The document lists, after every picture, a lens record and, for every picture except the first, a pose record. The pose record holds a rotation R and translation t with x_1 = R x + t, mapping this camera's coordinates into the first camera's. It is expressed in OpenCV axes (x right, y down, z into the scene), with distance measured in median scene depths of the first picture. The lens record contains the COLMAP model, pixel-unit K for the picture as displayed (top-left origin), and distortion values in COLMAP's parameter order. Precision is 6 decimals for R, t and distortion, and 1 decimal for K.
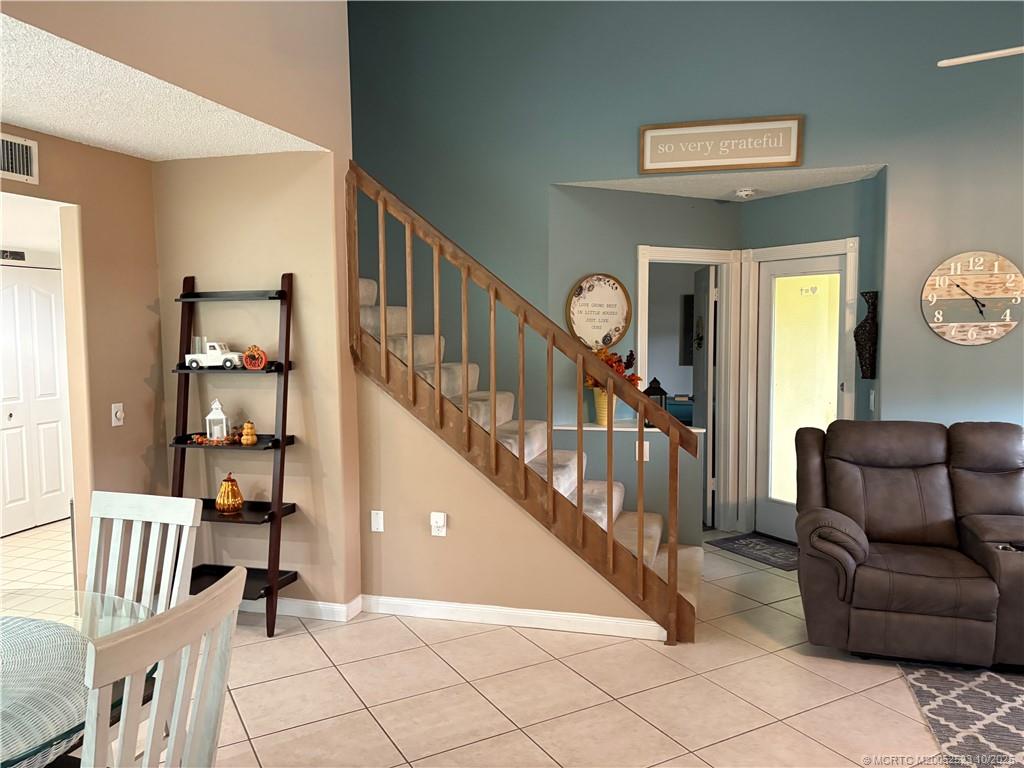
lens RADIAL K [[773.2, 0, 512.0], [0, 773.2, 384.0], [0, 0, 1]] dist [0.092397, -0.131286]
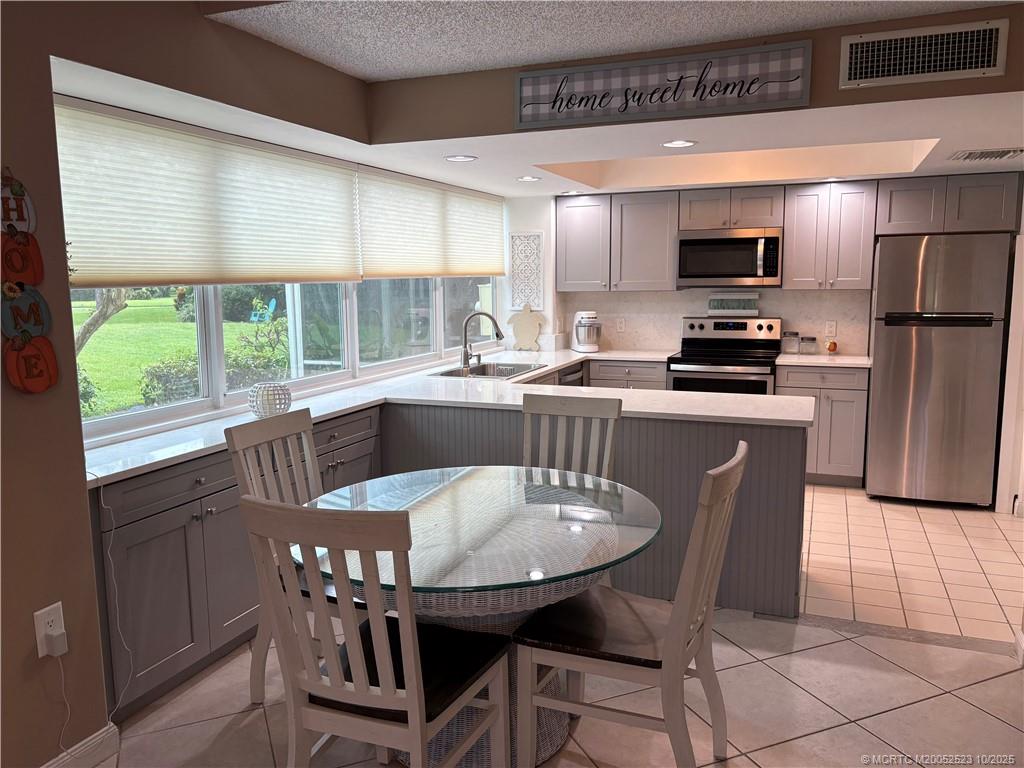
lens RADIAL K [[775.5, 0, 512.0], [0, 775.5, 384.0], [0, 0, 1]] dist [0.052936, -0.053316]
pose [[-0.123350, 0.144389, -0.981803, 0.243754], [-0.062486, 0.986265, 0.152896, -0.031117], [0.990394, 0.080209, -0.112633, 0.533560]]
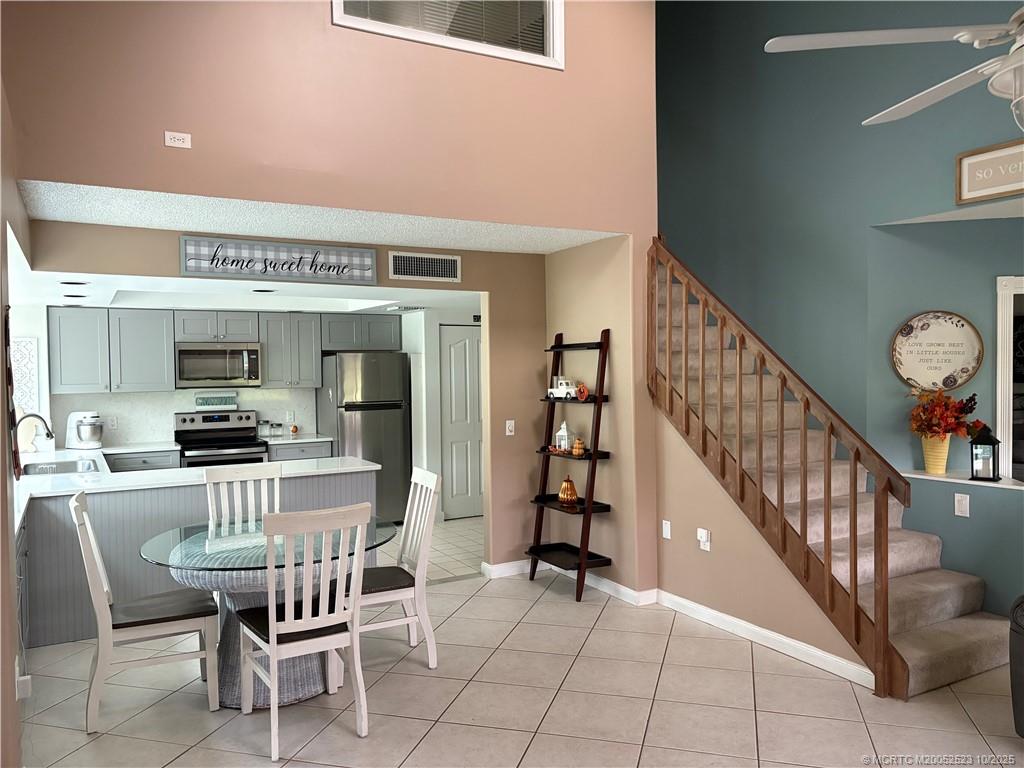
lens RADIAL K [[778.2, 0, 512.0], [0, 778.2, 384.0], [0, 0, 1]] dist [0.007588, -0.004422]
pose [[0.693368, 0.016087, -0.720404, 0.541497], [-0.046922, 0.998637, -0.022861, -0.010675], [0.719055, 0.049654, 0.693177, -0.022362]]
